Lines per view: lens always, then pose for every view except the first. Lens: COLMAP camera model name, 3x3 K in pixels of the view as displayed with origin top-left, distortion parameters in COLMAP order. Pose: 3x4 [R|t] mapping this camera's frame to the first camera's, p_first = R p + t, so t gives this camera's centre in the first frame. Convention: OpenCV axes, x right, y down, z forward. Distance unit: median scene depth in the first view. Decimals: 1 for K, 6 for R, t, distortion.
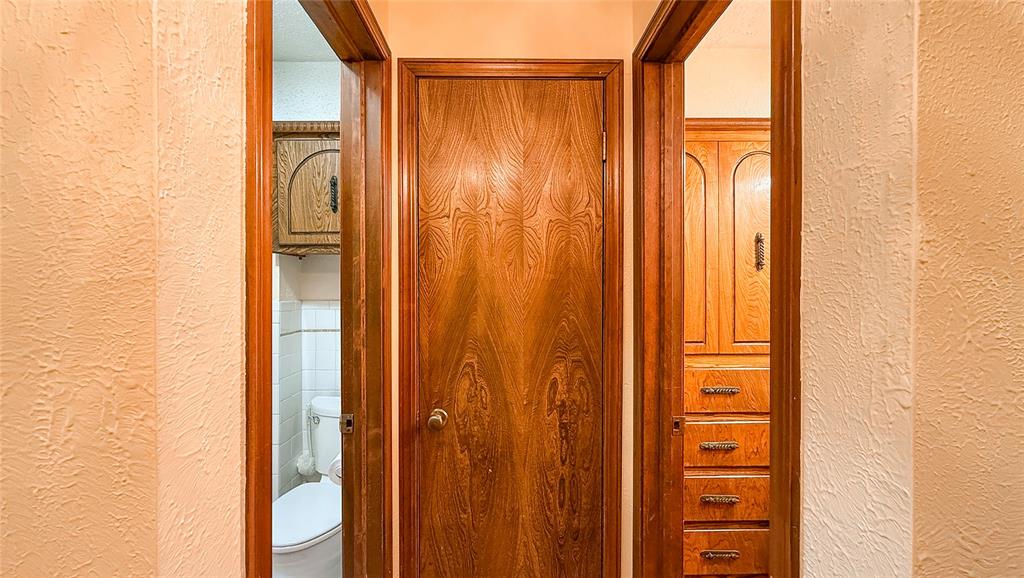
lens RADIAL K [[421.7, 0, 510.8], [0, 421.7, 290.5], [0, 0, 1]] dist [0.000055, -0.000010]
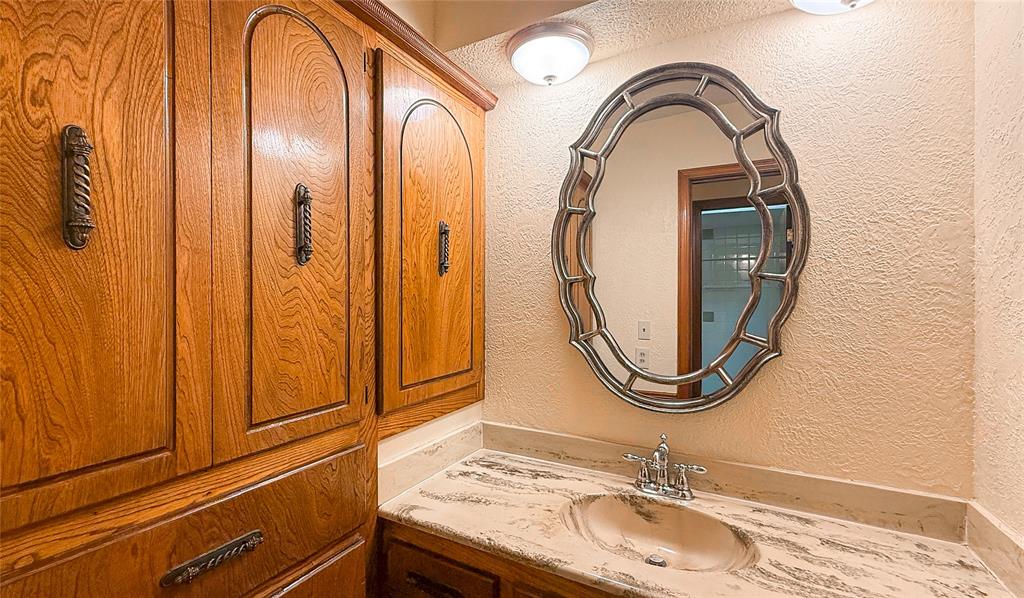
lens RADIAL K [[443.8, 0, 508.4], [0, 443.8, 300.6], [0, 0, 1]] dist [-0.003023, -0.000183]
pose [[0.475287, -0.002643, 0.879827, 0.258879], [-0.000164, 0.999995, 0.003093, -0.007419], [-0.879831, -0.001614, 0.475284, 0.555288]]
